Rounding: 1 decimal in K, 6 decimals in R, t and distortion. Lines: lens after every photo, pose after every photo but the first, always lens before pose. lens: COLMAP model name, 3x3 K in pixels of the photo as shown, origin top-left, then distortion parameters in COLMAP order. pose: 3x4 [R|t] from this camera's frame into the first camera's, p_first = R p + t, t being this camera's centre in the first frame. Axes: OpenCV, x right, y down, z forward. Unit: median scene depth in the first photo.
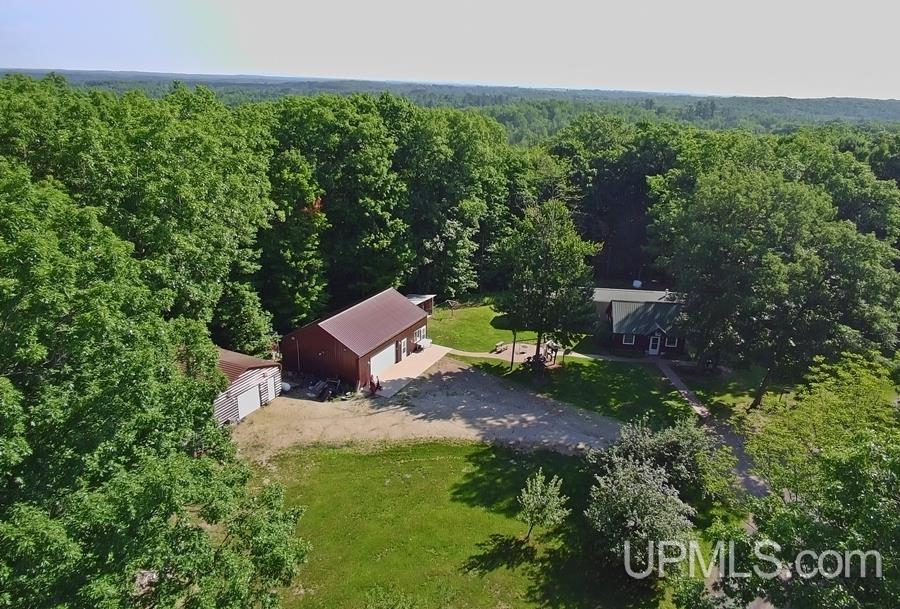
lens RADIAL K [[715.6, 0, 449.5], [0, 715.6, 301.4], [0, 0, 1]] dist [-0.051831, 0.030717]
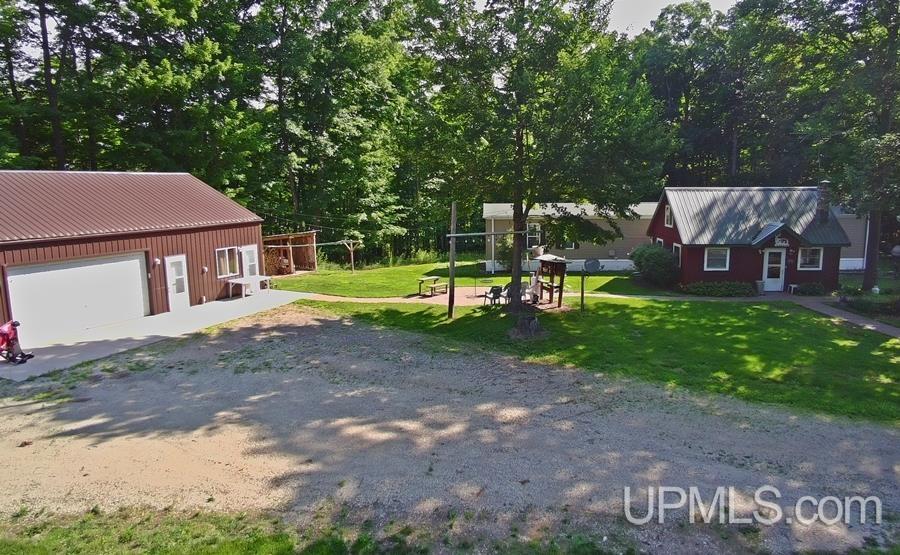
lens RADIAL K [[634.4, 0, 476.7], [0, 634.4, 261.8], [0, 0, 1]] dist [-0.014996, -0.009914]
pose [[0.996728, -0.042557, 0.068722, 0.077209], [0.055608, 0.978040, -0.200862, 0.136674], [-0.058665, 0.204027, 0.977206, 0.663530]]
